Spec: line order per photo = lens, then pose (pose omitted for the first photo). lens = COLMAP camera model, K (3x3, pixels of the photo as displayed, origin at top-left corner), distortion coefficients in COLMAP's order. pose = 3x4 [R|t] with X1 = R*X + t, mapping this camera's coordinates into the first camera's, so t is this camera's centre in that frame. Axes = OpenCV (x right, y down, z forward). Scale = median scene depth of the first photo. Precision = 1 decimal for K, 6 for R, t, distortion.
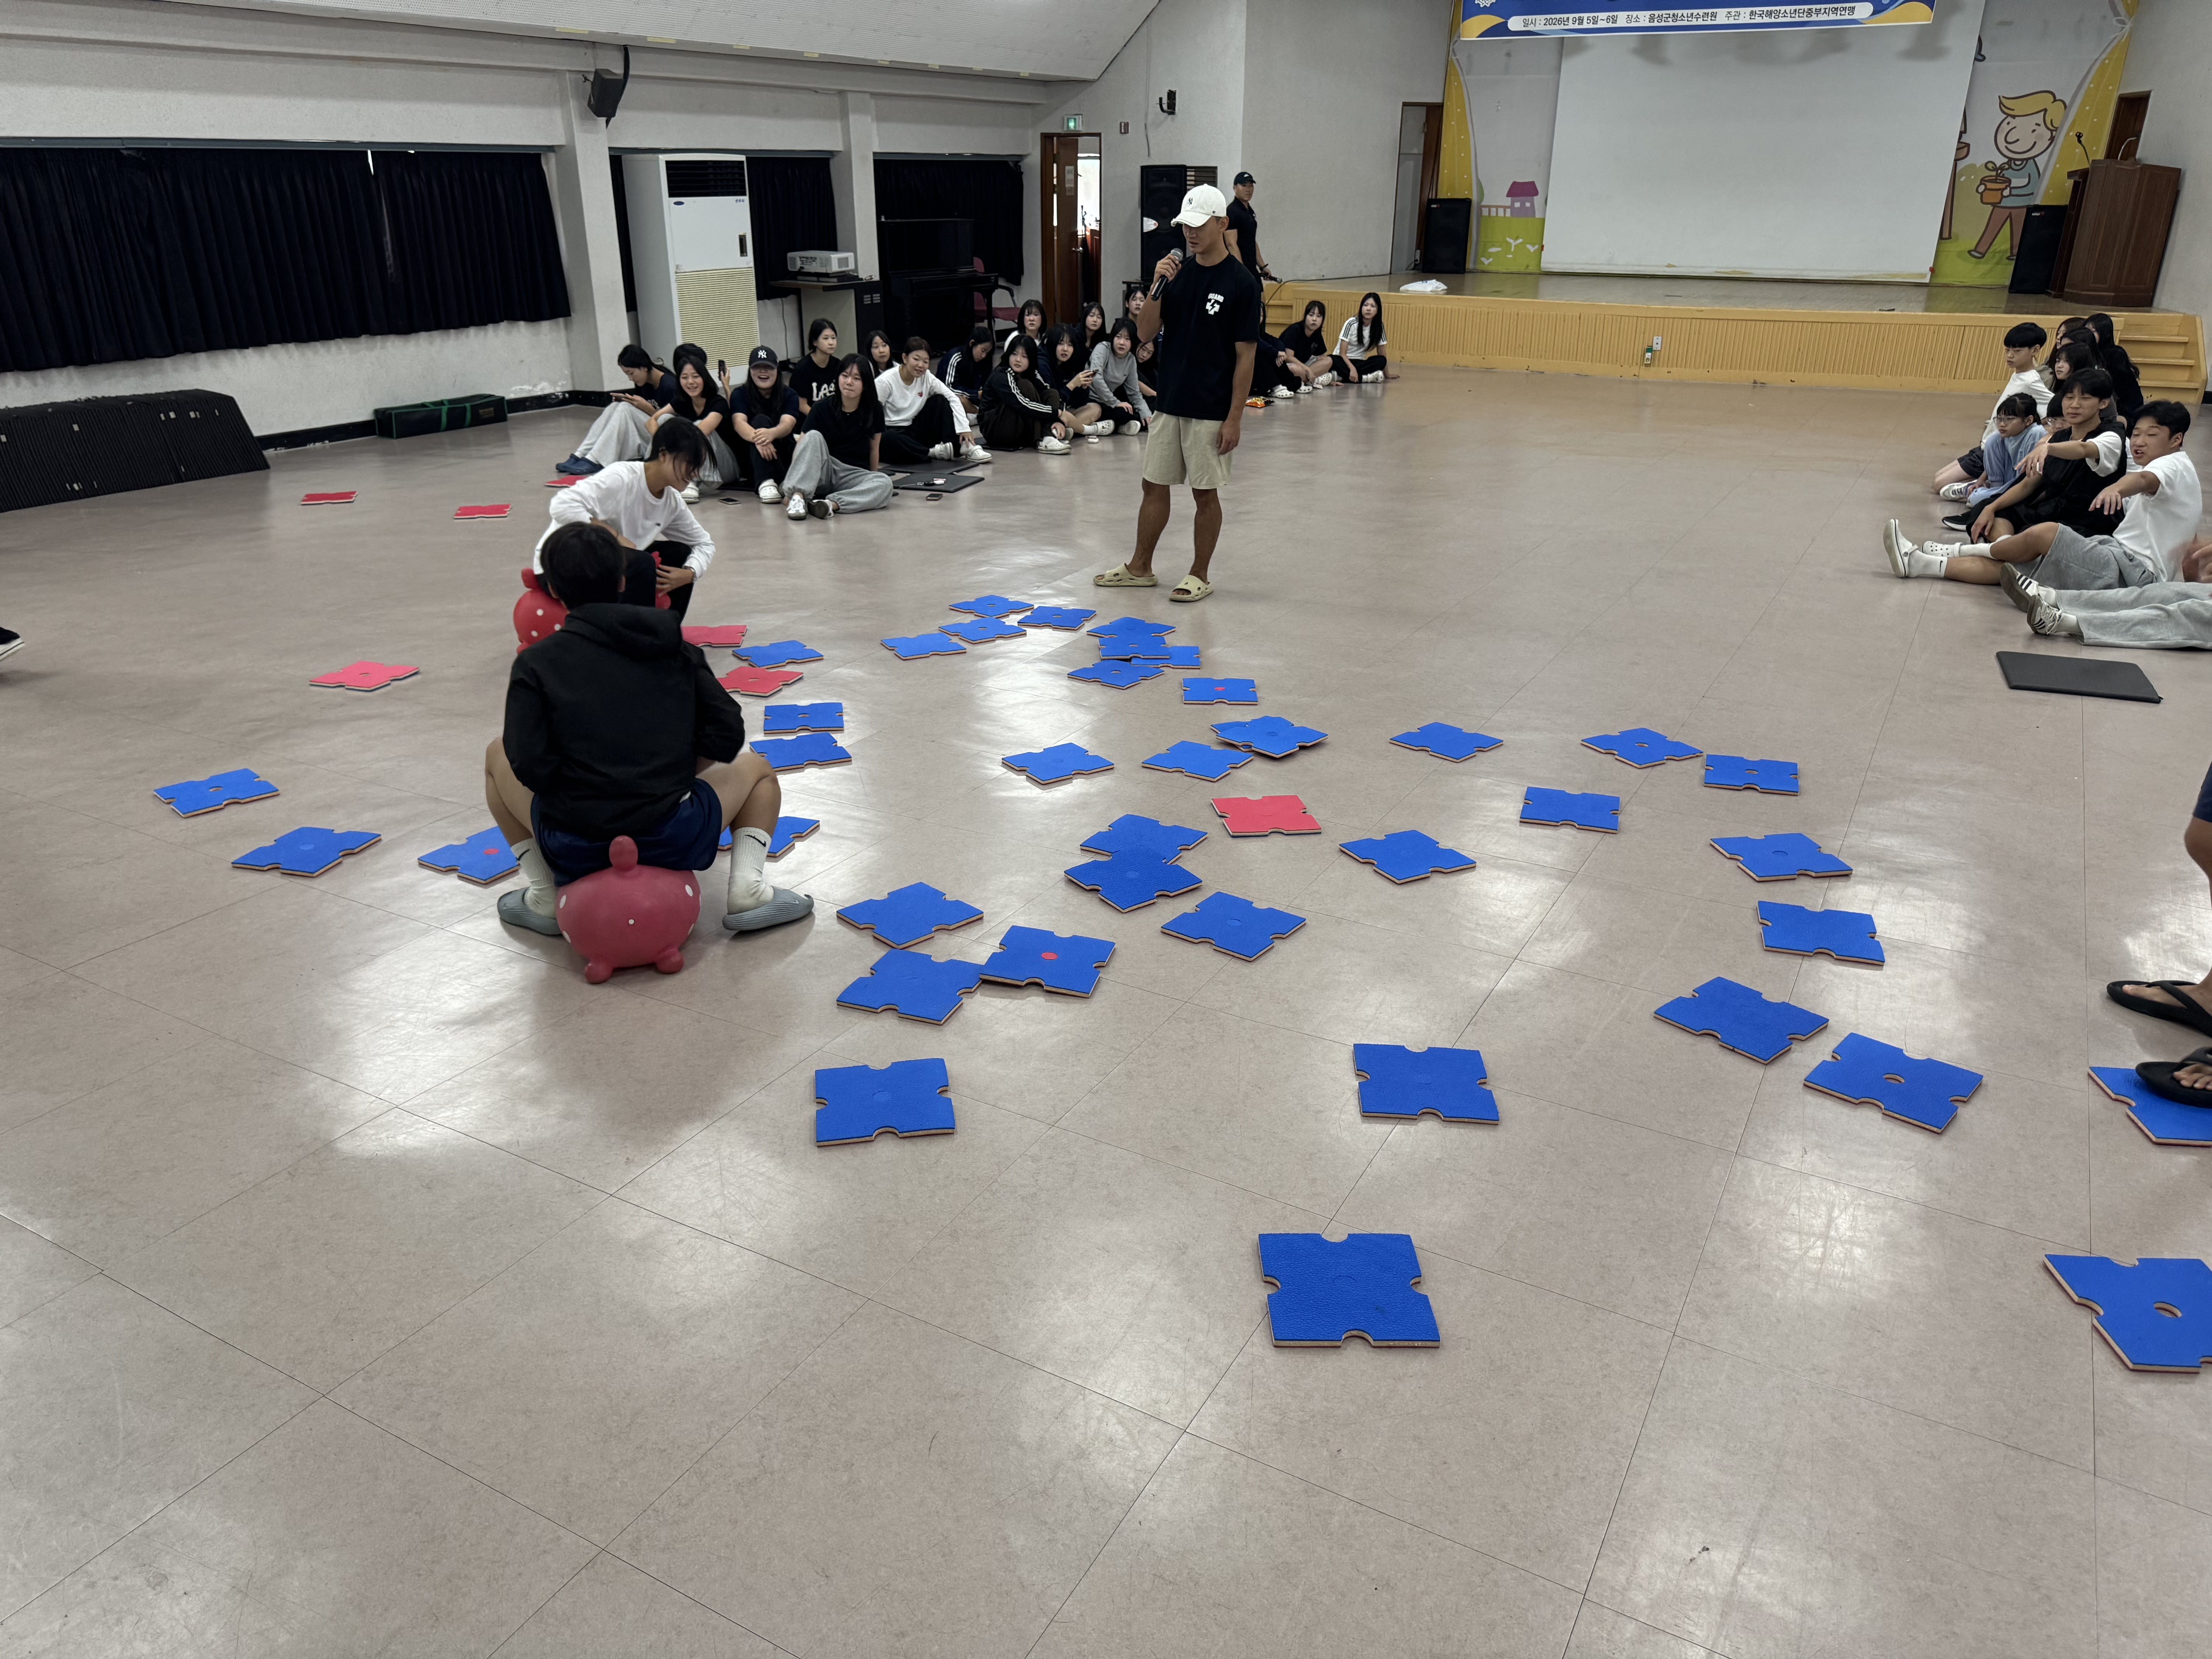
lens RADIAL K [[1566.1, 0, 1106.1], [0, 1566.1, 834.3], [0, 0, 1]] dist [-0.030787, -0.000400]
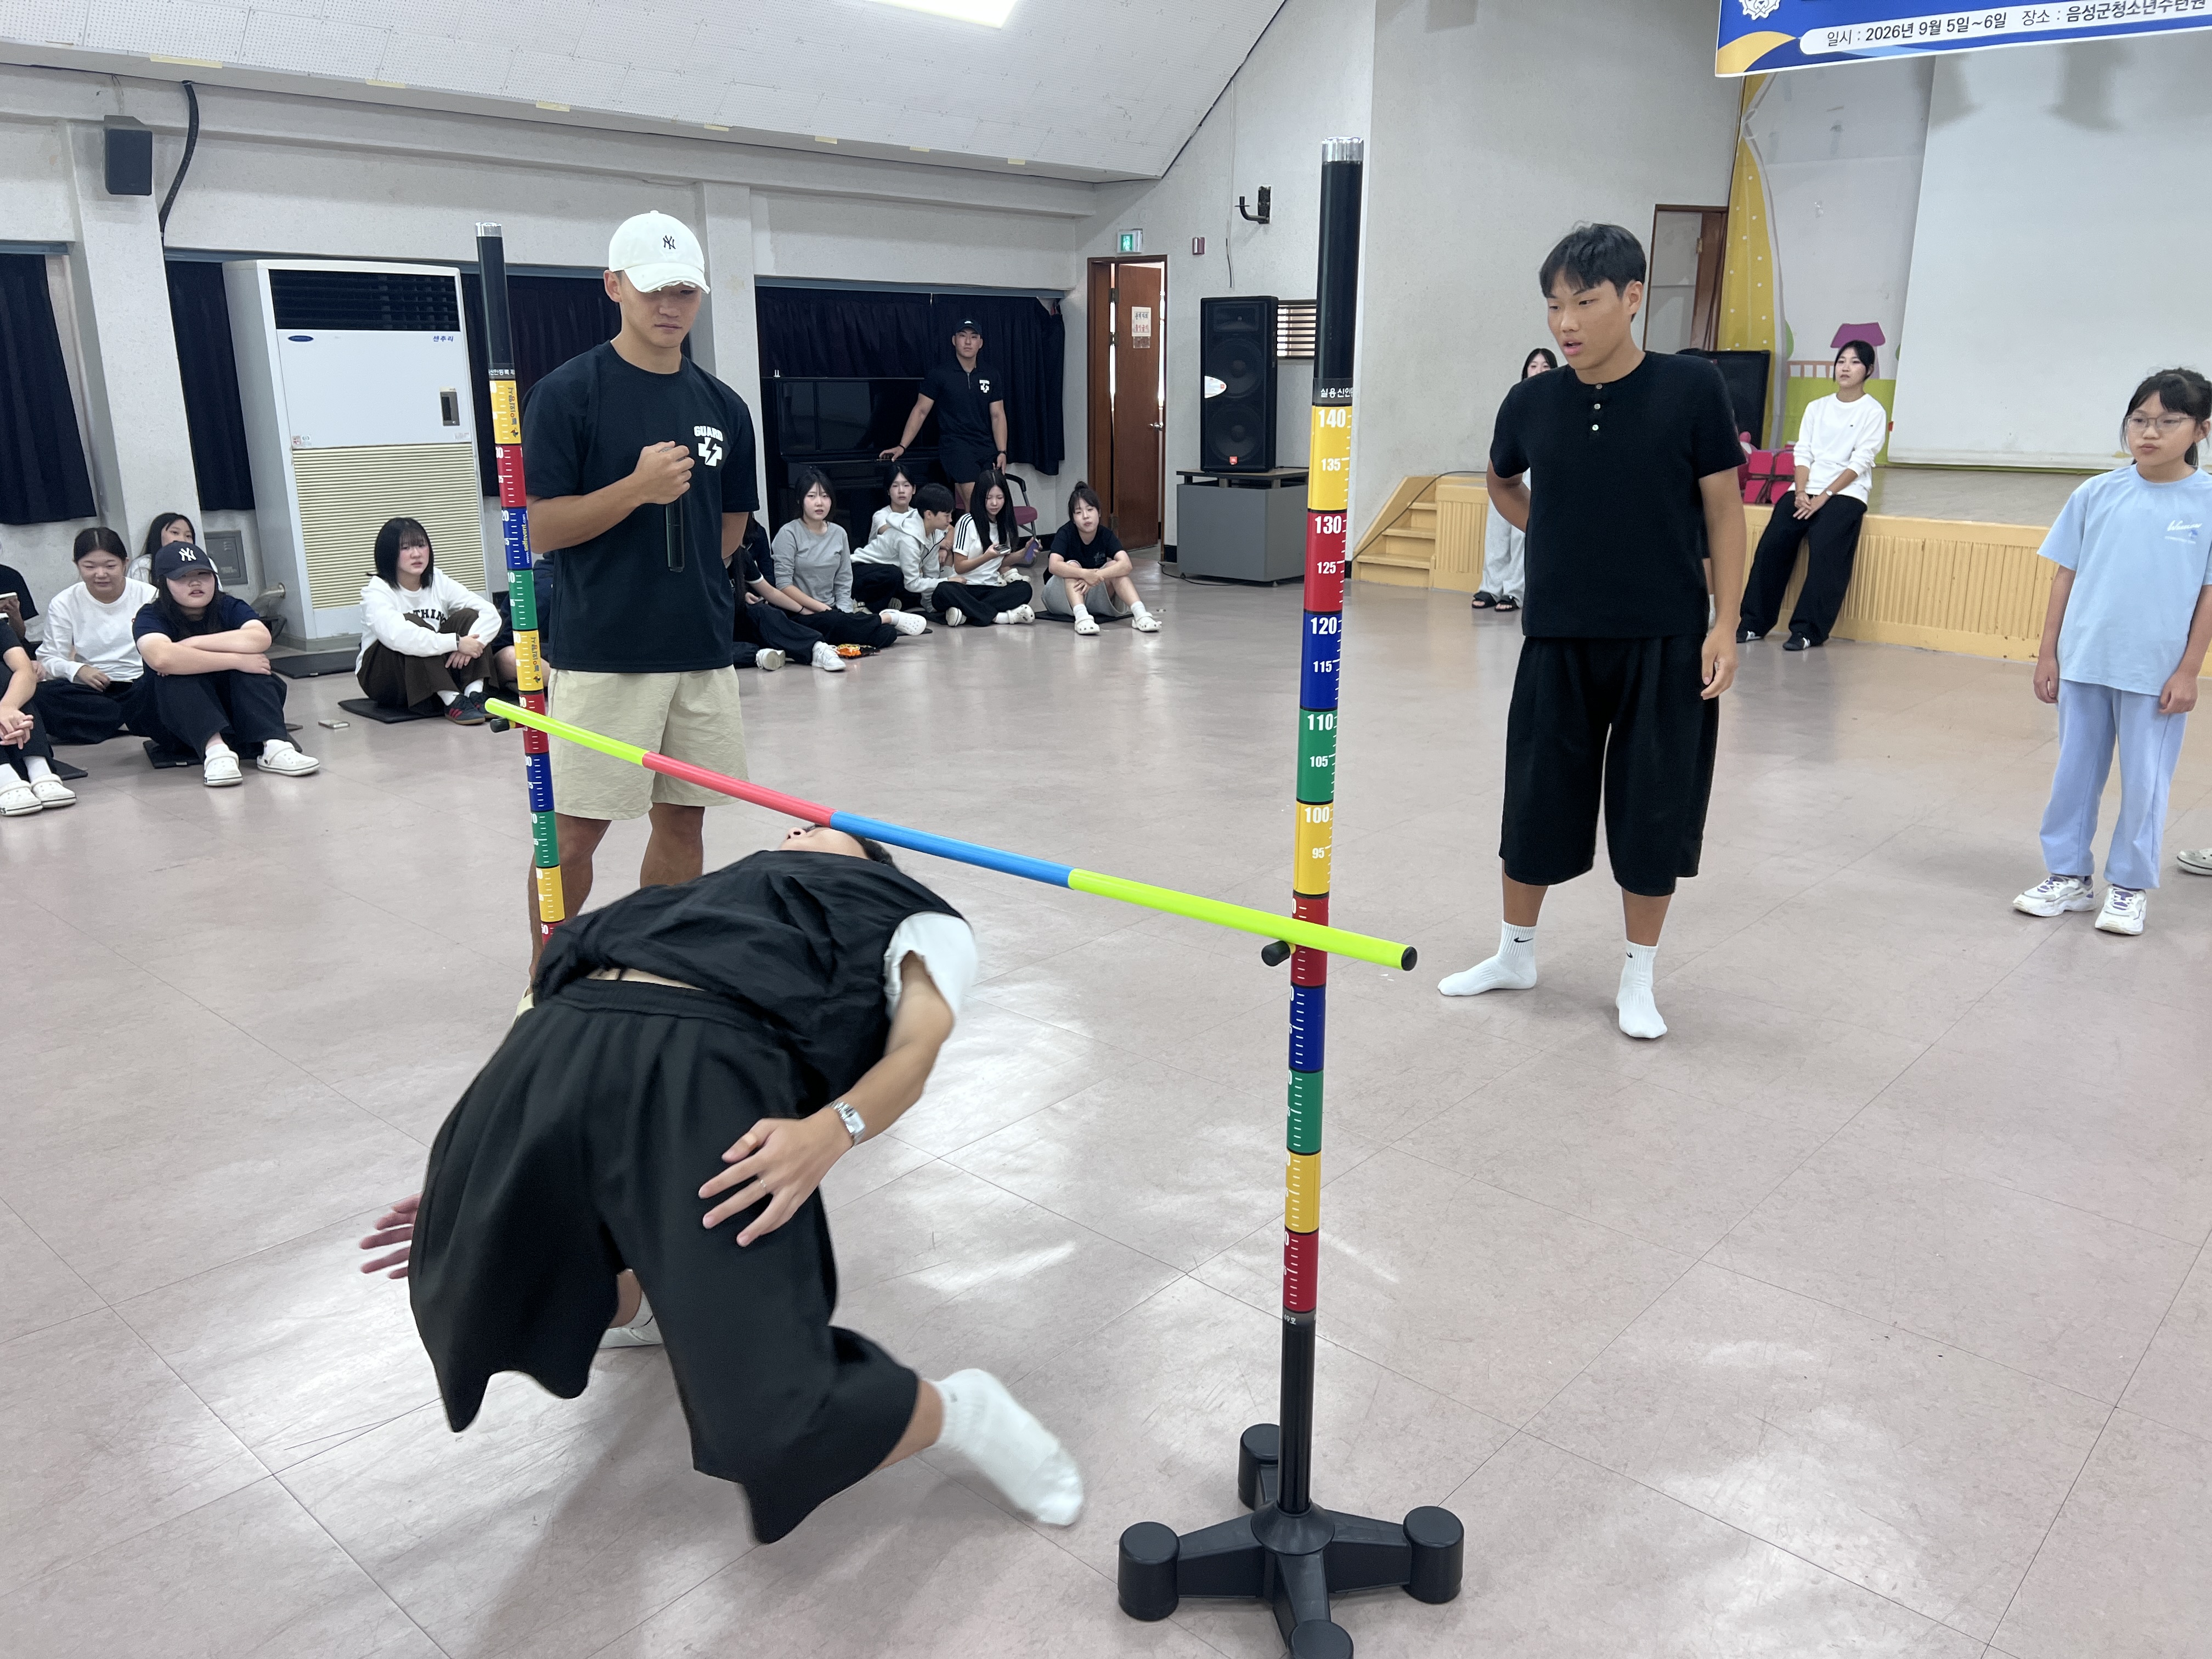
lens RADIAL K [[1657.9, 0, 1106.1], [0, 1657.9, 829.8], [0, 0, 1]] dist [0.002113, -0.013567]
pose [[0.975424, 0.056710, -0.212912, 0.155047], [-0.083254, 0.989535, -0.117851, -0.139507], [0.204001, 0.132681, 0.969938, 0.388622]]
